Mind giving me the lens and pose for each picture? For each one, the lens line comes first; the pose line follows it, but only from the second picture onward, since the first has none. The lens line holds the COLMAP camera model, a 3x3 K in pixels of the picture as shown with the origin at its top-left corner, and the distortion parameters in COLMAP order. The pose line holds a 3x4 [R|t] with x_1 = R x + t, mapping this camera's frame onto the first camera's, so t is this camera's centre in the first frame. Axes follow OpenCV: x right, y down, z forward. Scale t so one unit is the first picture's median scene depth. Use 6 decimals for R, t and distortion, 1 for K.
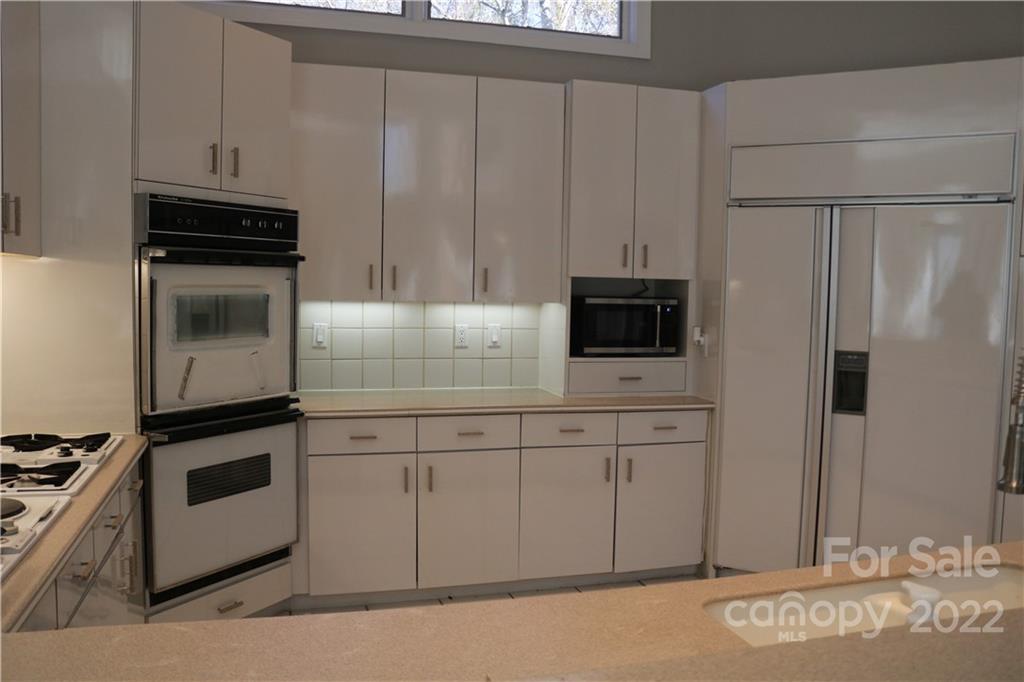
lens RADIAL K [[849.0, 0, 508.5], [0, 849.0, 345.8], [0, 0, 1]] dist [-0.156566, 0.142667]
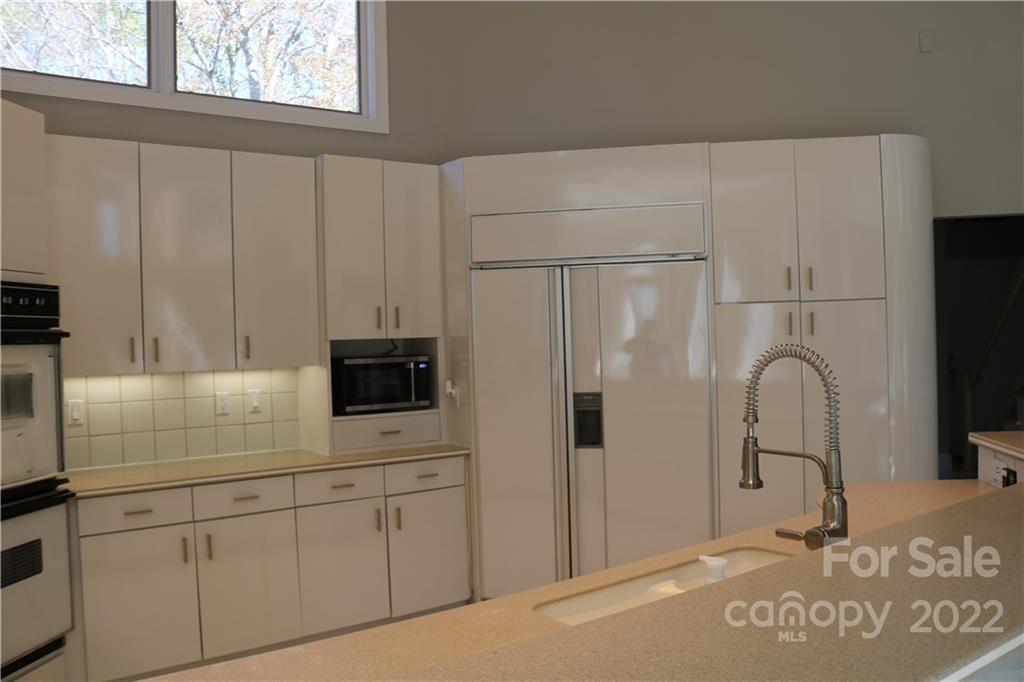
lens RADIAL K [[849.0, 0, 508.5], [0, 849.0, 345.8], [0, 0, 1]] dist [-0.156566, 0.142667]
pose [[0.940785, -0.049561, 0.335362, -0.073789], [0.071788, 0.995946, -0.054201, -0.001890], [-0.331316, 0.075066, 0.940529, -0.062194]]
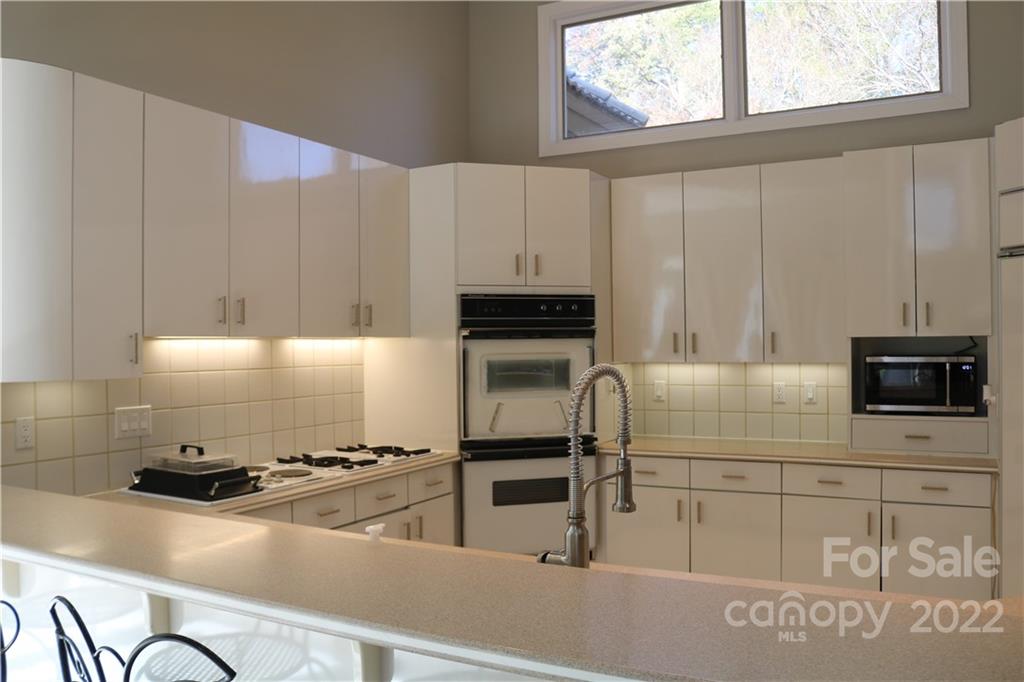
lens RADIAL K [[849.0, 0, 508.5], [0, 849.0, 345.8], [0, 0, 1]] dist [-0.156566, 0.142667]
pose [[0.710741, -0.024522, -0.703026, 0.531046], [-0.025756, 0.997815, -0.060843, 0.003054], [0.702982, 0.061351, 0.708557, -0.032542]]
